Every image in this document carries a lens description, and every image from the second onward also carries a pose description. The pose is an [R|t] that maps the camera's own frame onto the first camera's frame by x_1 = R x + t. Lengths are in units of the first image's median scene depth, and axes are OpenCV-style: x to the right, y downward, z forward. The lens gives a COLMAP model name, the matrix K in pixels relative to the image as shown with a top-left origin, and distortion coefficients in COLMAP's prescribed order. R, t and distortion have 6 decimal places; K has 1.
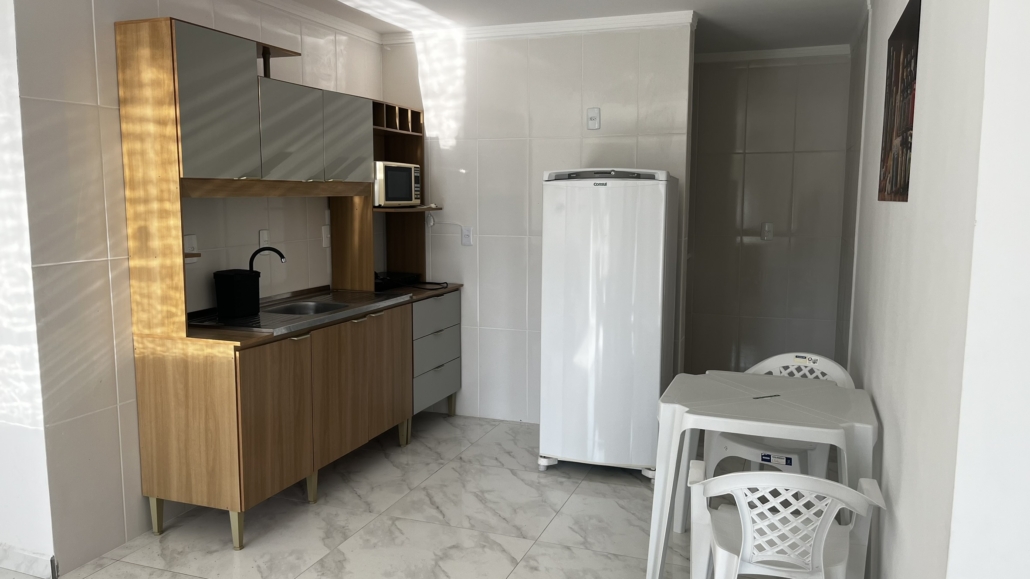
lens RADIAL K [[780.1, 0, 513.5], [0, 780.1, 288.7], [0, 0, 1]] dist [0.041556, -0.058874]
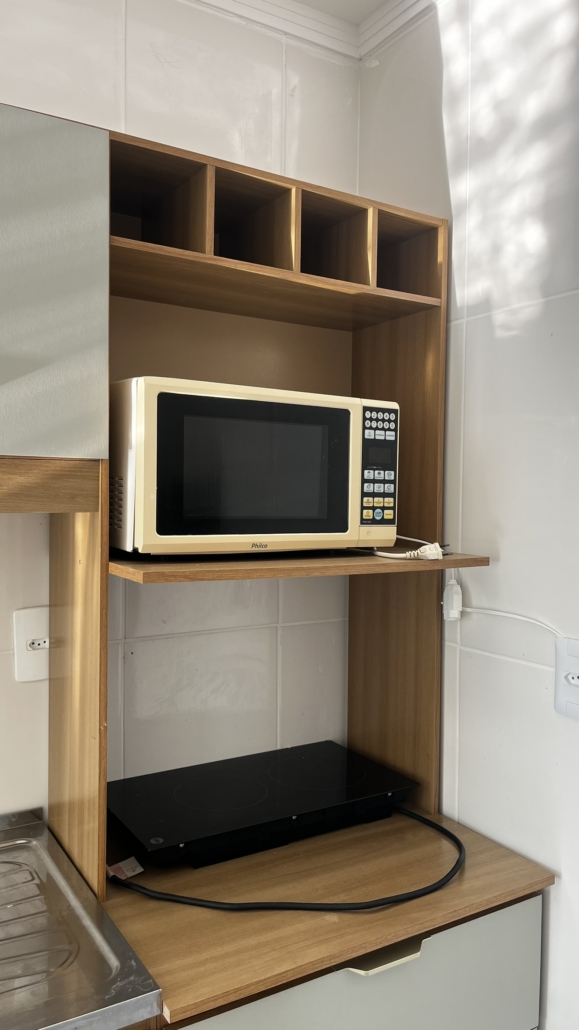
lens RADIAL K [[780.1, 0, 294.4], [0, 780.1, 513.5], [0, 0, 1]] dist [0.041556, -0.058874]
pose [[0.770890, 0.020407, -0.636642, 0.027210], [-0.087544, 0.993396, -0.074161, -0.095143], [0.630924, 0.112904, 0.767586, 0.766169]]
